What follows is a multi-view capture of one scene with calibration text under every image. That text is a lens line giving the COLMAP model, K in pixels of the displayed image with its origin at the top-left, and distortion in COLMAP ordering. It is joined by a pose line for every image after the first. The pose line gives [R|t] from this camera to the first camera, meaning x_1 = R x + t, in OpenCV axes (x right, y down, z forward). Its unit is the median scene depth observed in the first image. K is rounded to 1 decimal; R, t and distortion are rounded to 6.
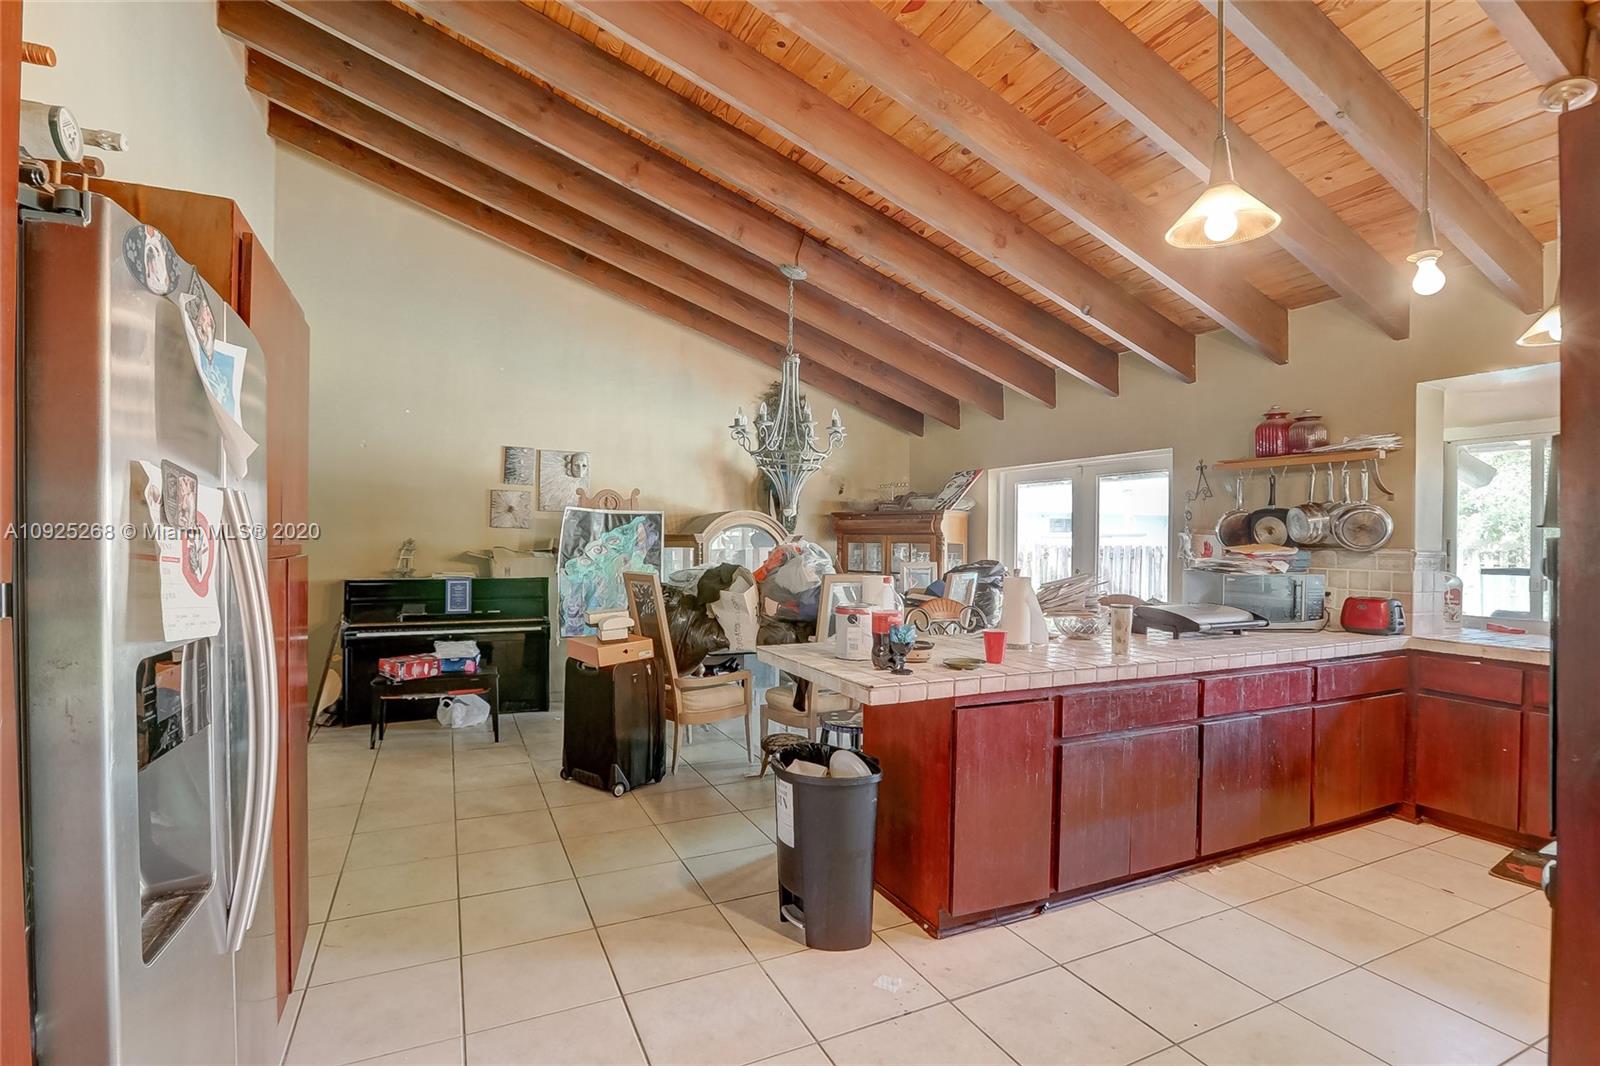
lens RADIAL K [[737.0, 0, 796.3], [0, 737.0, 534.2], [0, 0, 1]] dist [-0.031594, 0.002148]
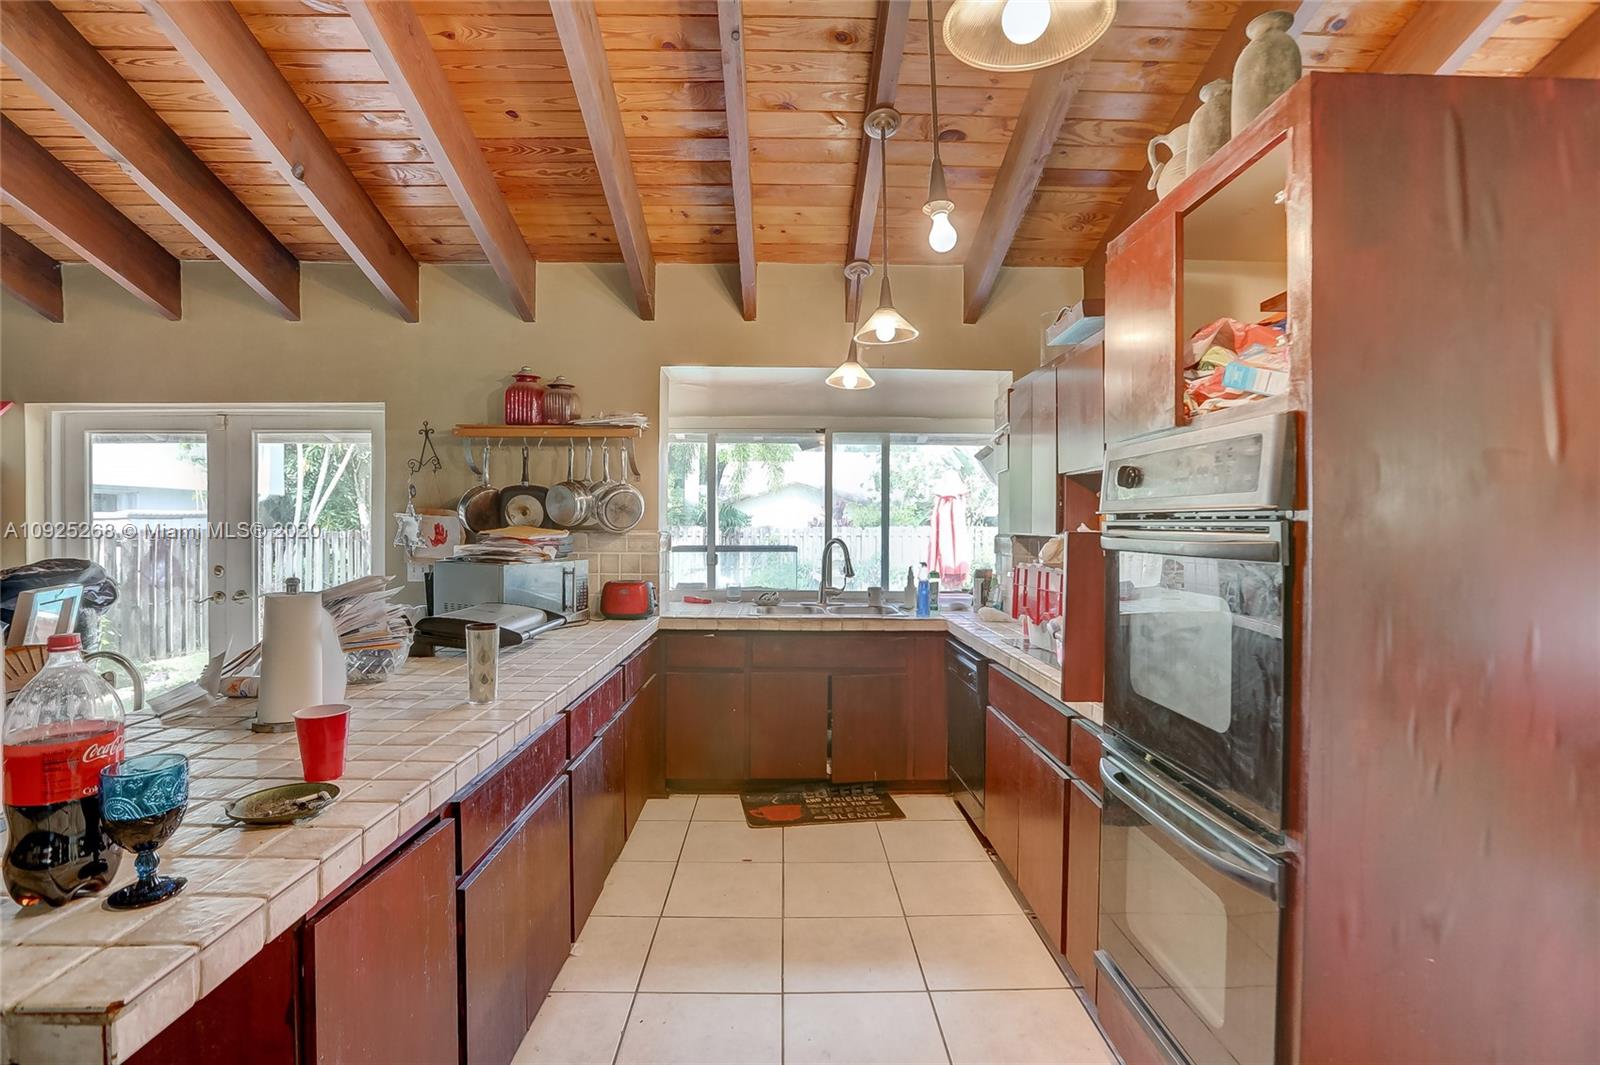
lens RADIAL K [[737.0, 0, 743.7], [0, 737.0, 526.4], [0, 0, 1]] dist [-0.031594, 0.002148]
pose [[0.404407, -0.008859, 0.914536, -0.028700], [0.001550, 0.999958, 0.009001, 0.004397], [-0.914578, -0.002222, 0.404403, 0.321420]]
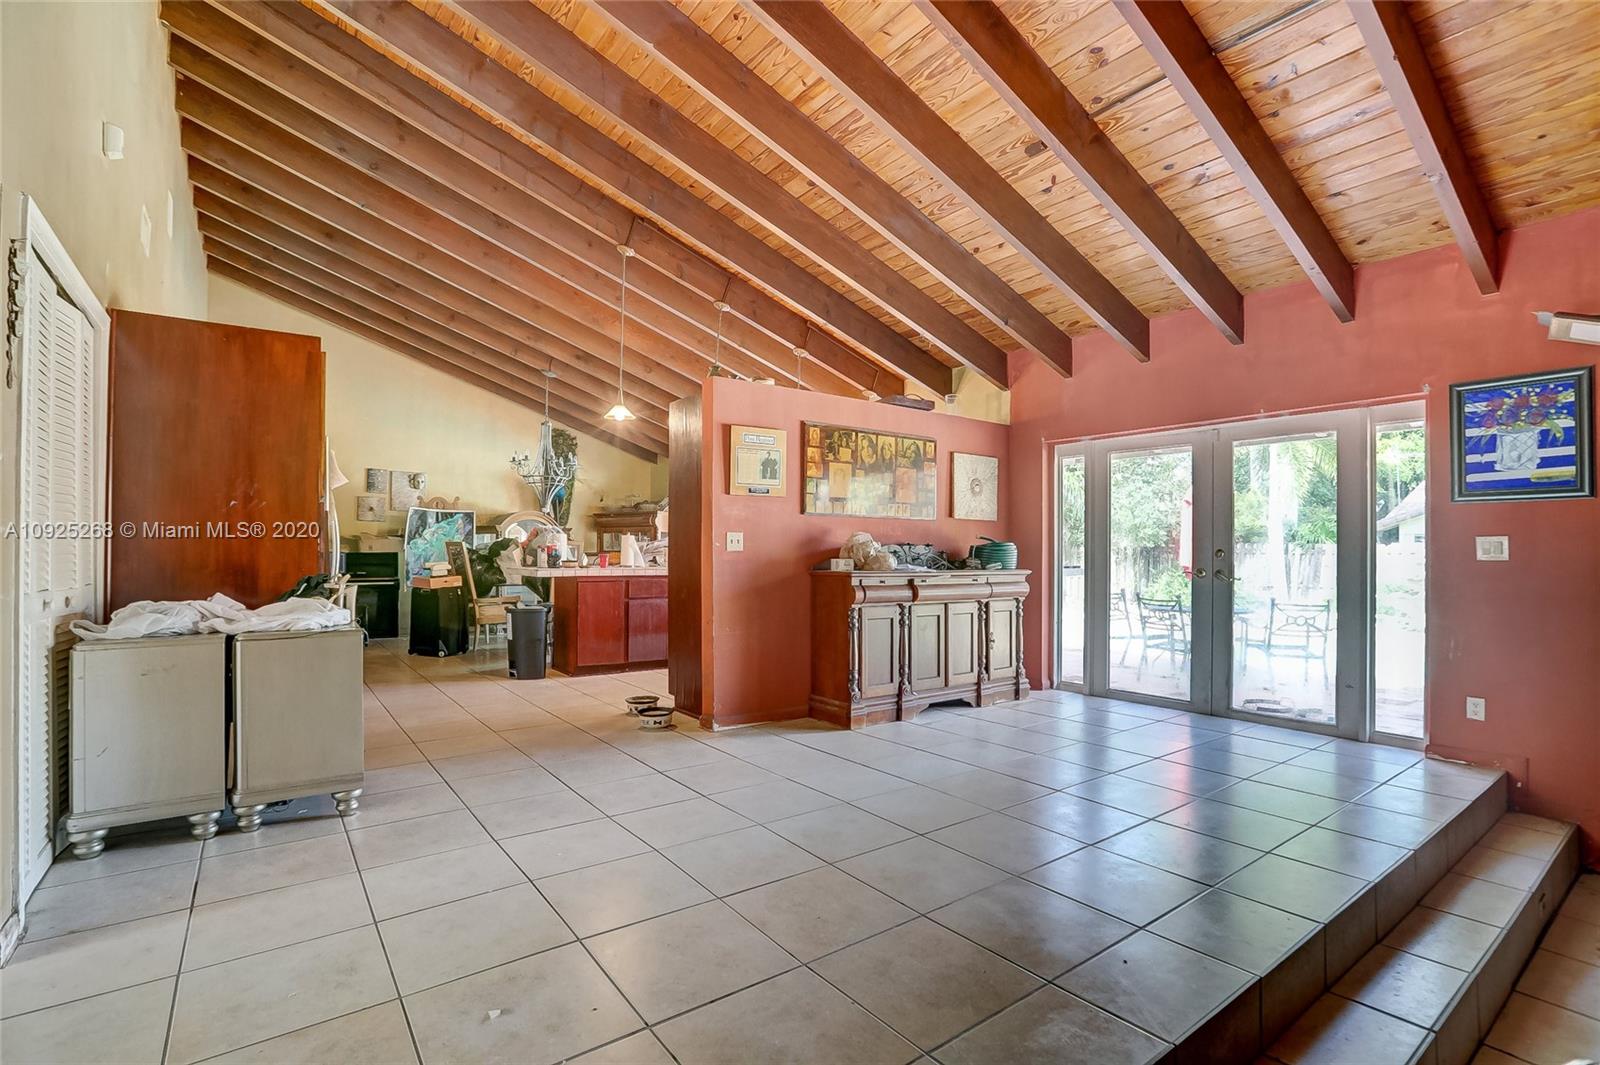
lens RADIAL K [[737.0, 0, 796.7], [0, 737.0, 541.5], [0, 0, 1]] dist [-0.031594, 0.002148]
pose [[0.981523, -0.001496, 0.191339, 0.257898], [0.002994, 0.999967, -0.007541, 0.064199], [-0.191321, 0.007975, 0.981495, -0.895305]]
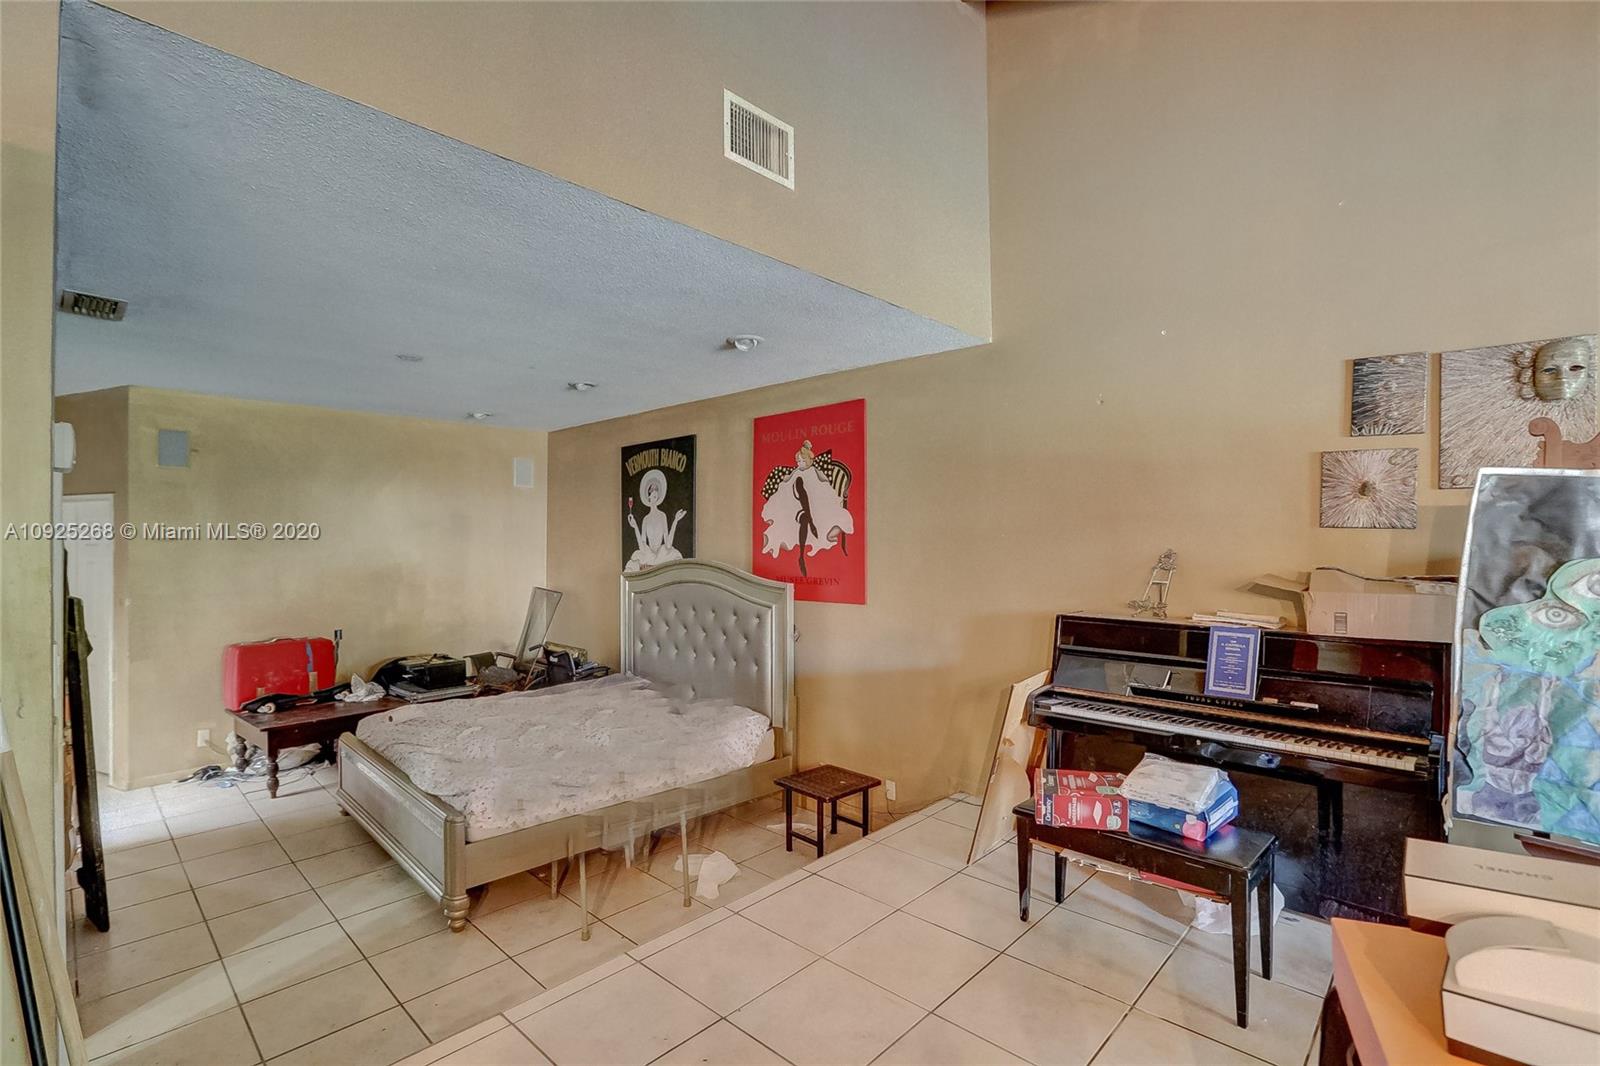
lens RADIAL K [[737.0, 0, 804.7], [0, 737.0, 540.7], [0, 0, 1]] dist [-0.031594, 0.002148]
pose [[0.375418, -0.003839, -0.926848, -0.121460], [0.003692, 0.999990, -0.002646, -0.000573], [0.926848, -0.002429, 0.375428, 0.642199]]
